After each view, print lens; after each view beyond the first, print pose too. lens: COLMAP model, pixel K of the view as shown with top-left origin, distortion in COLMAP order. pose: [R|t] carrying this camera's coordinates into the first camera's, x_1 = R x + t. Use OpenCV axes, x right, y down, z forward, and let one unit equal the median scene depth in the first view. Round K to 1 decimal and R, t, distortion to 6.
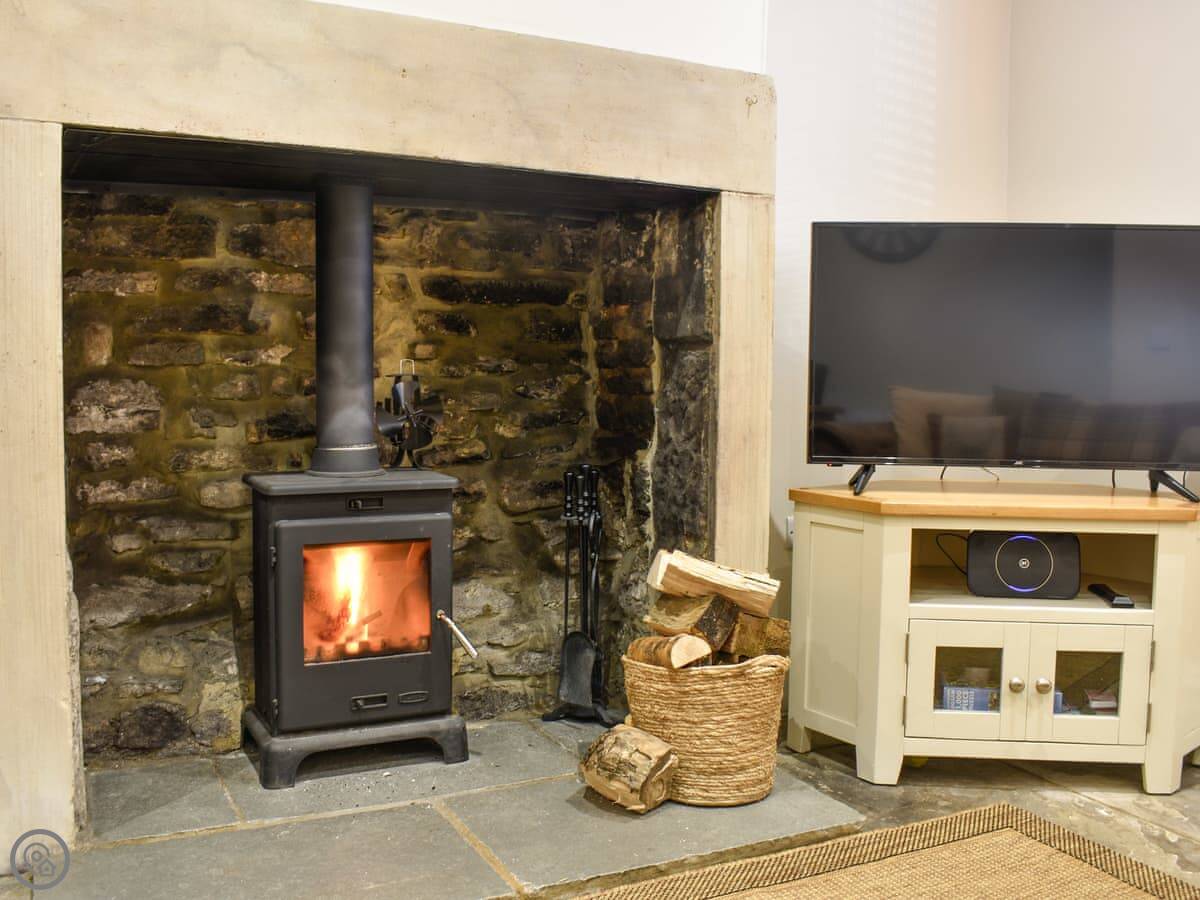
lens RADIAL K [[1140.3, 0, 600.0], [0, 1140.3, 450.0], [0, 0, 1]] dist [-0.079812, -0.008496]
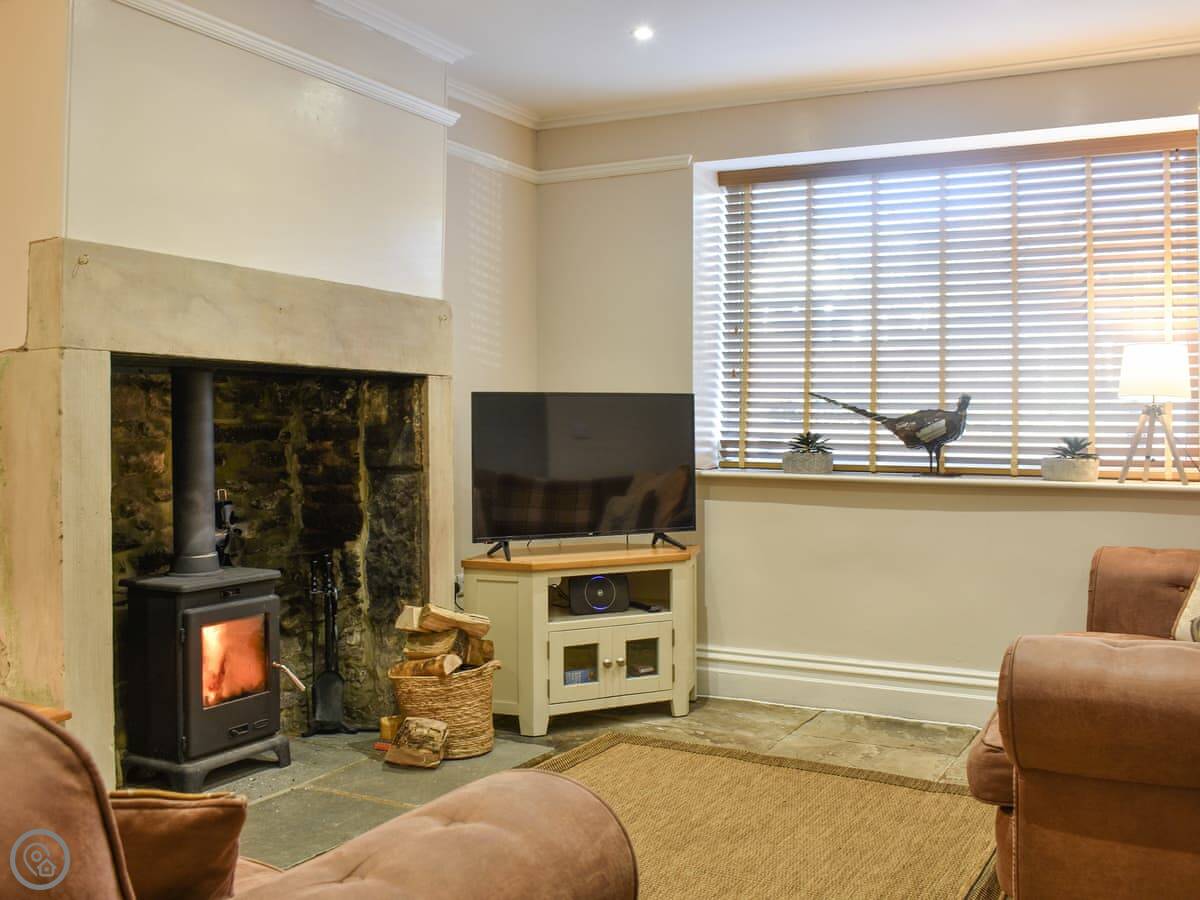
lens RADIAL K [[1140.3, 0, 600.0], [0, 1140.3, 450.0], [0, 0, 1]] dist [-0.079812, -0.008496]
pose [[0.830921, -0.026949, 0.555737, -0.560151], [0.056449, 0.997756, -0.036019, -0.051632], [-0.553519, 0.061300, 0.830578, -0.430540]]
